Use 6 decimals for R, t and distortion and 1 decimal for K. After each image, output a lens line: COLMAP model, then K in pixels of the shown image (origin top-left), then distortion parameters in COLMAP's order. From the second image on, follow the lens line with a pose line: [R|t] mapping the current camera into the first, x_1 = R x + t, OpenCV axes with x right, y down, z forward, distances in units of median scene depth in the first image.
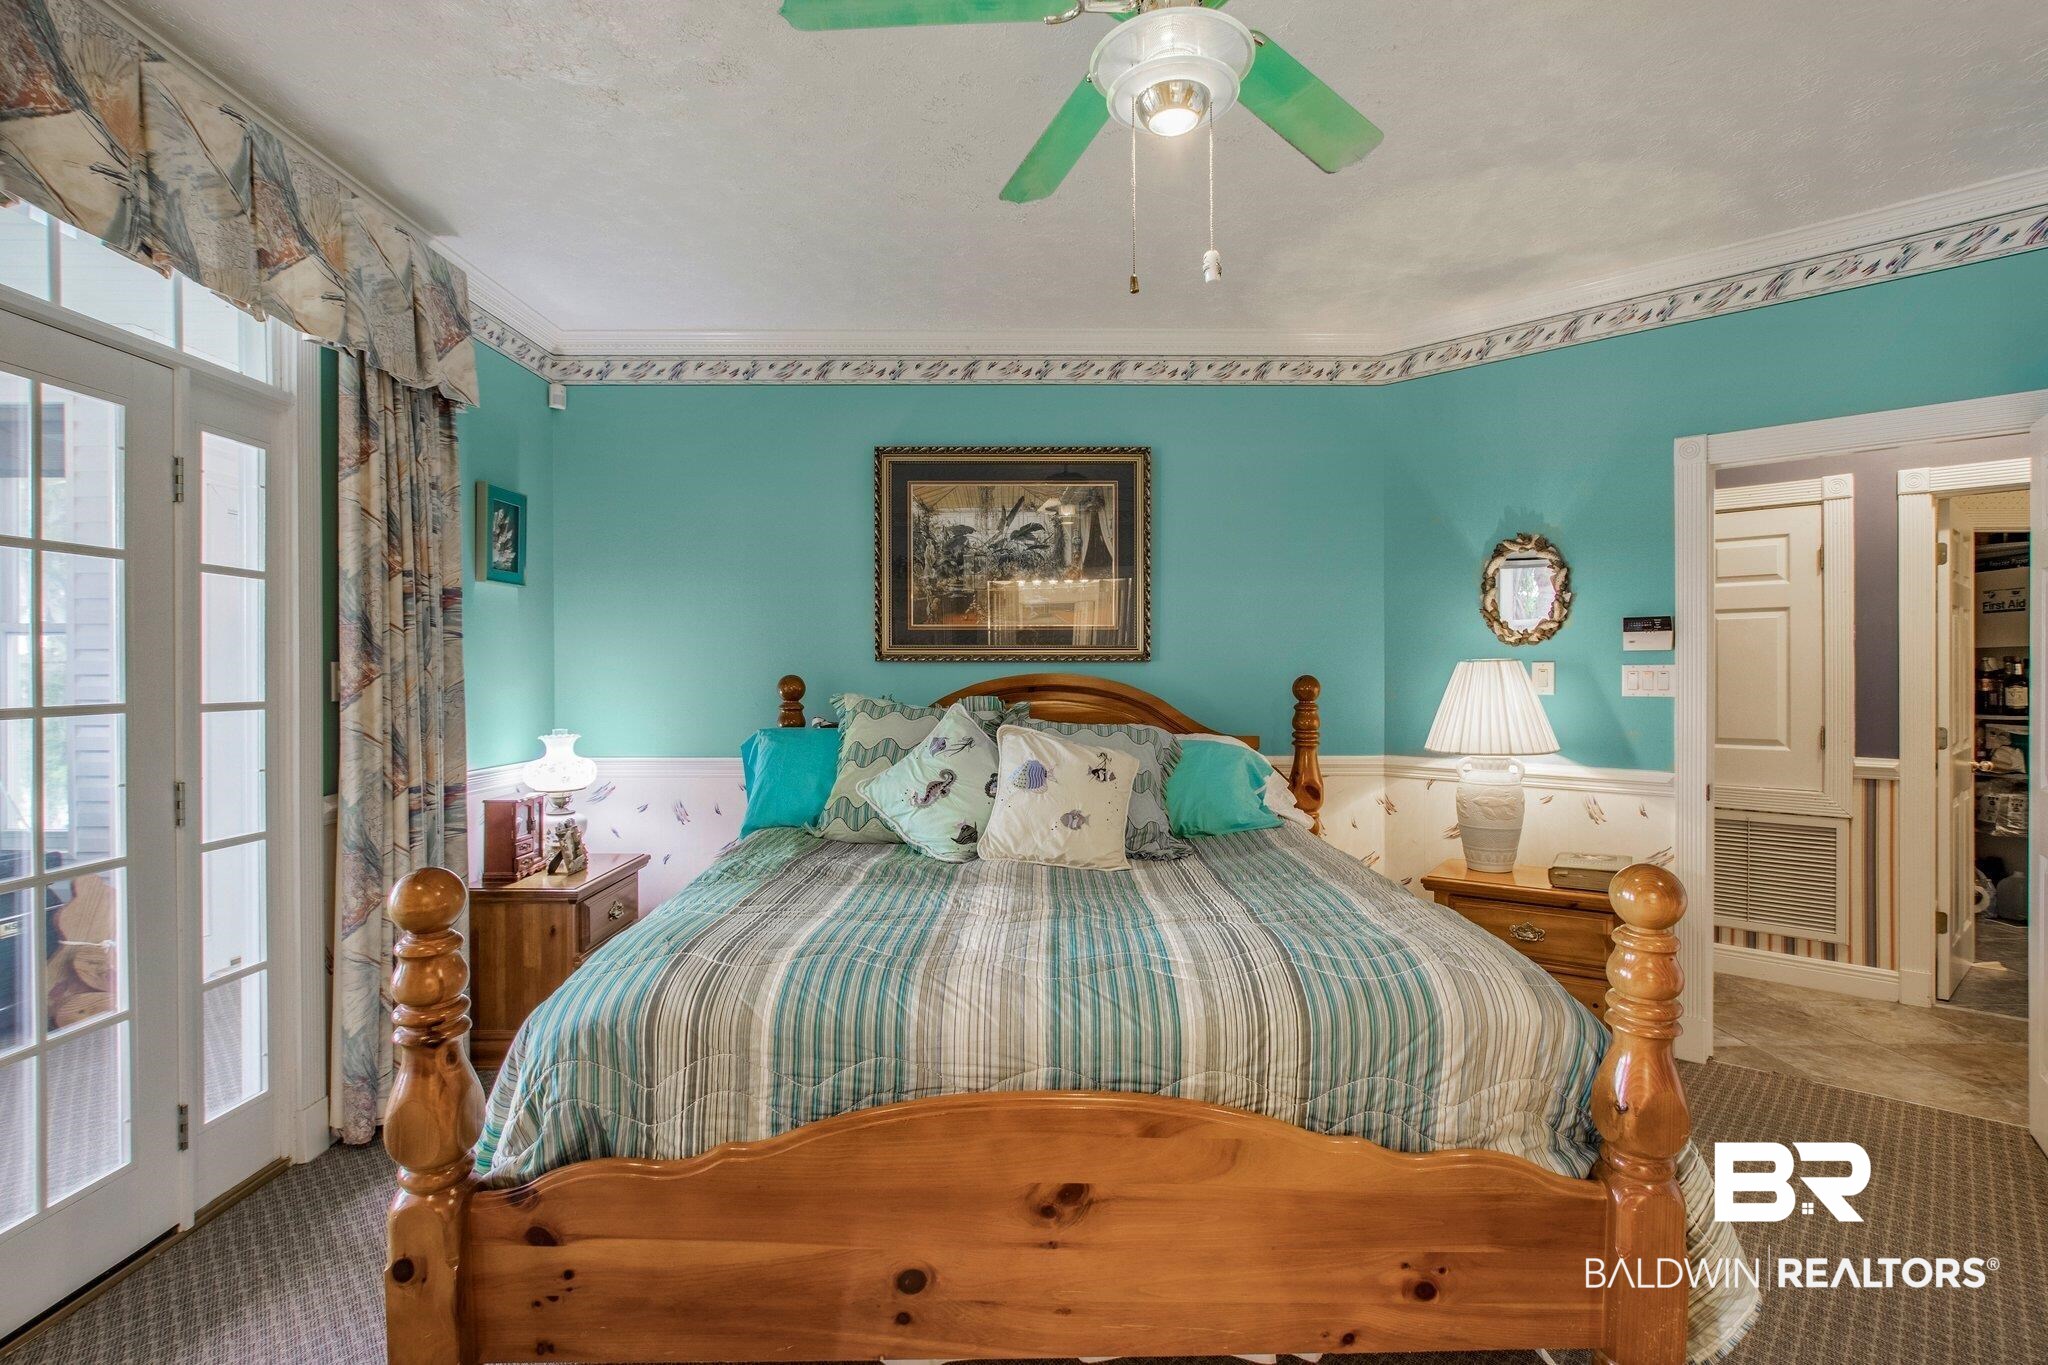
lens RADIAL K [[964.5, 0, 1022.8], [0, 964.5, 670.6], [0, 0, 1]] dist [-0.009406, 0.000821]
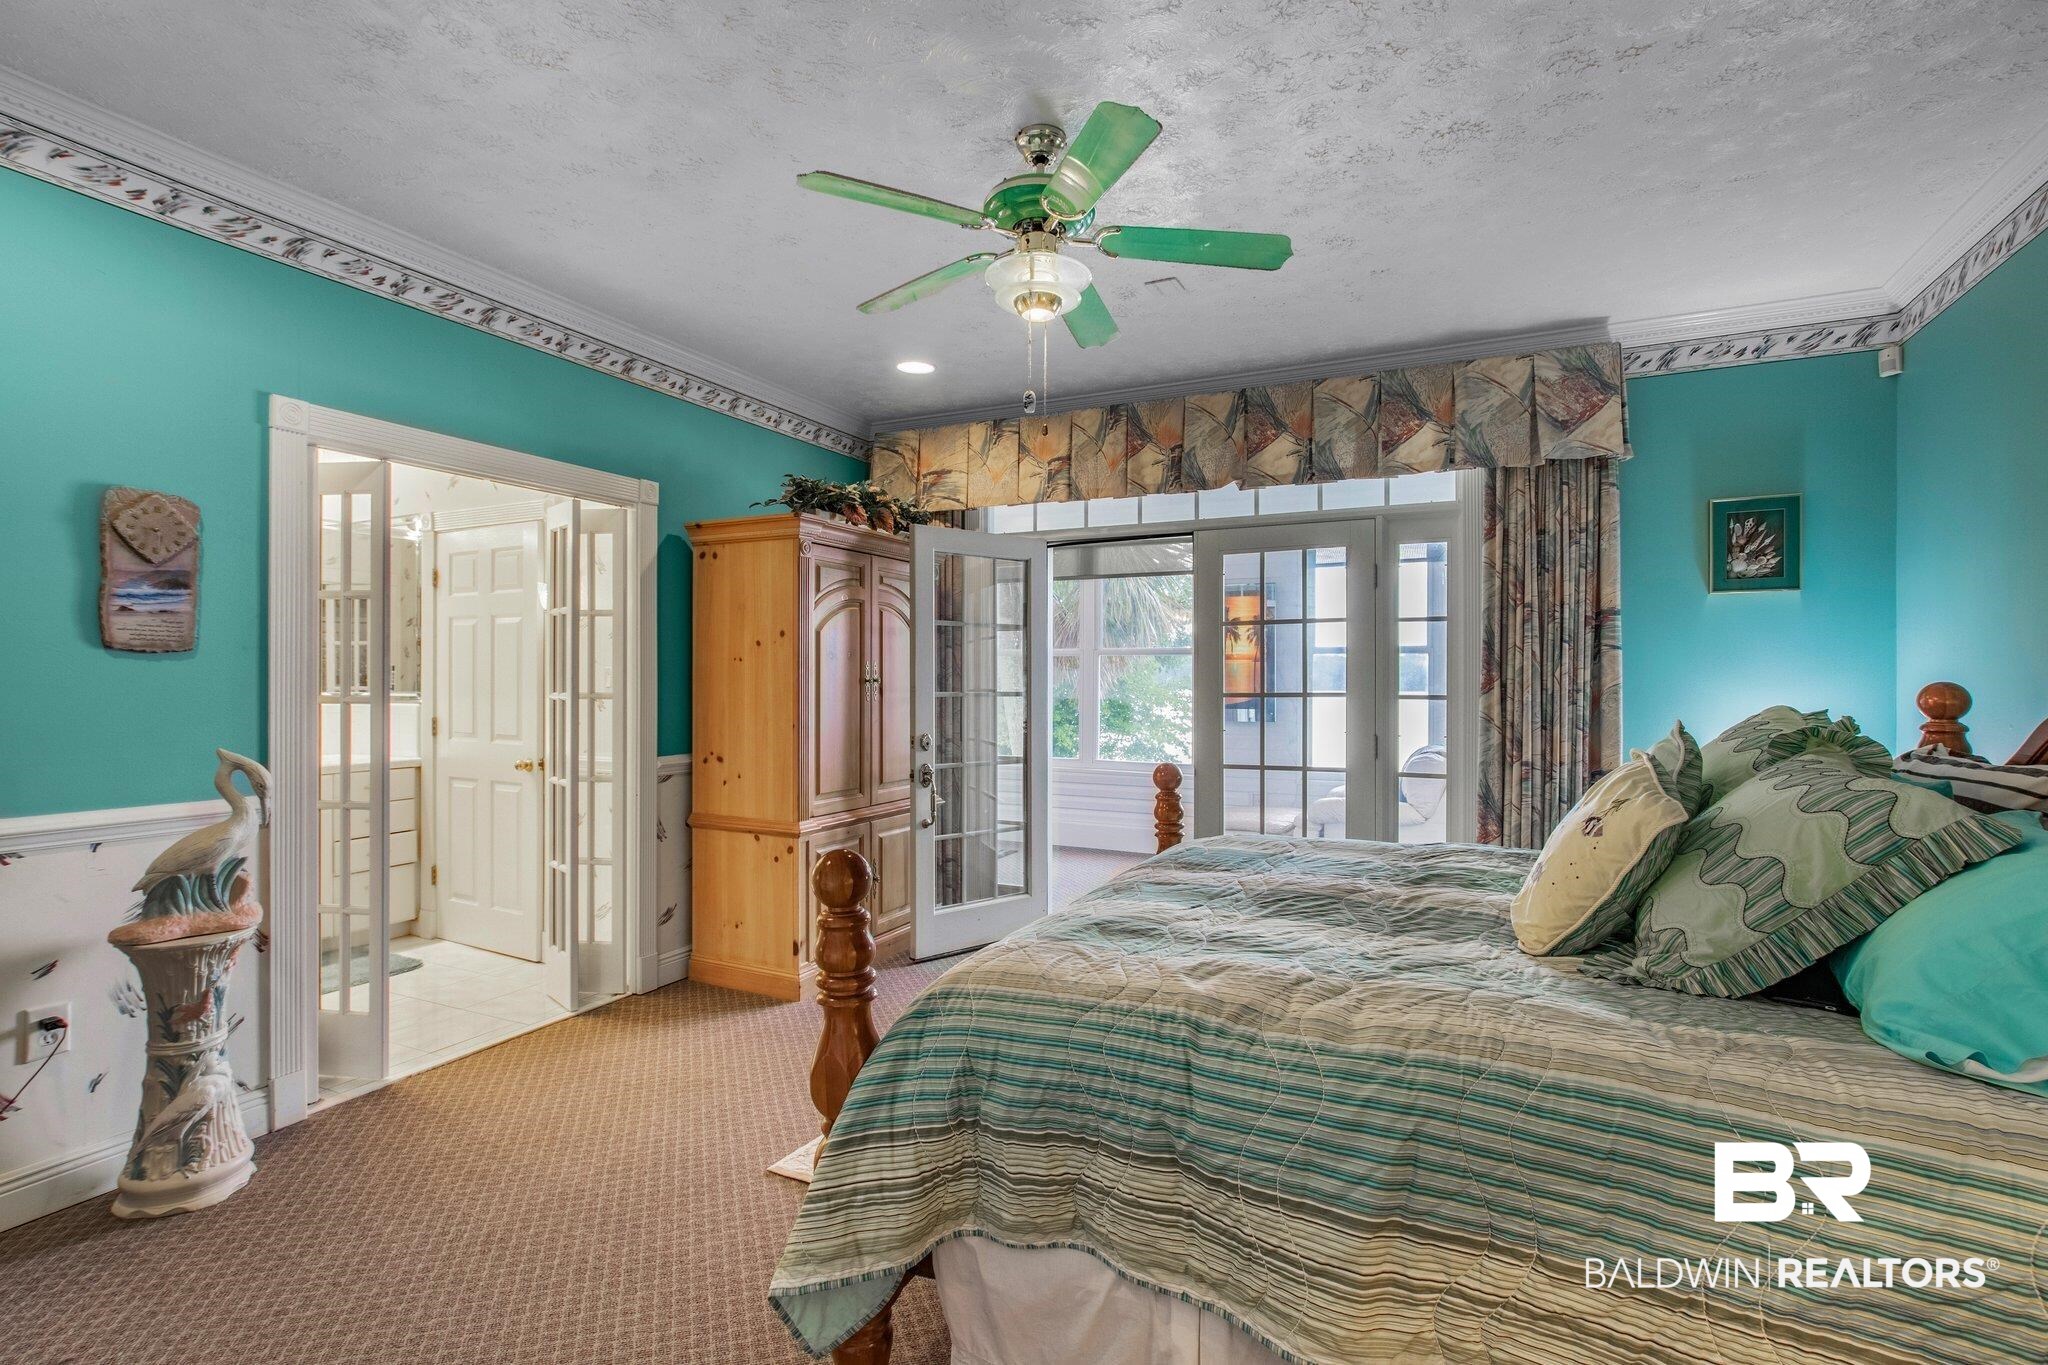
lens RADIAL K [[964.5, 0, 1017.8], [0, 964.5, 679.0], [0, 0, 1]] dist [-0.009406, 0.000821]
pose [[-0.433696, 0.000991, -0.901059, 0.904535], [0.000962, 0.999999, 0.000636, 0.001585], [0.901059, -0.000591, -0.433696, 0.938905]]
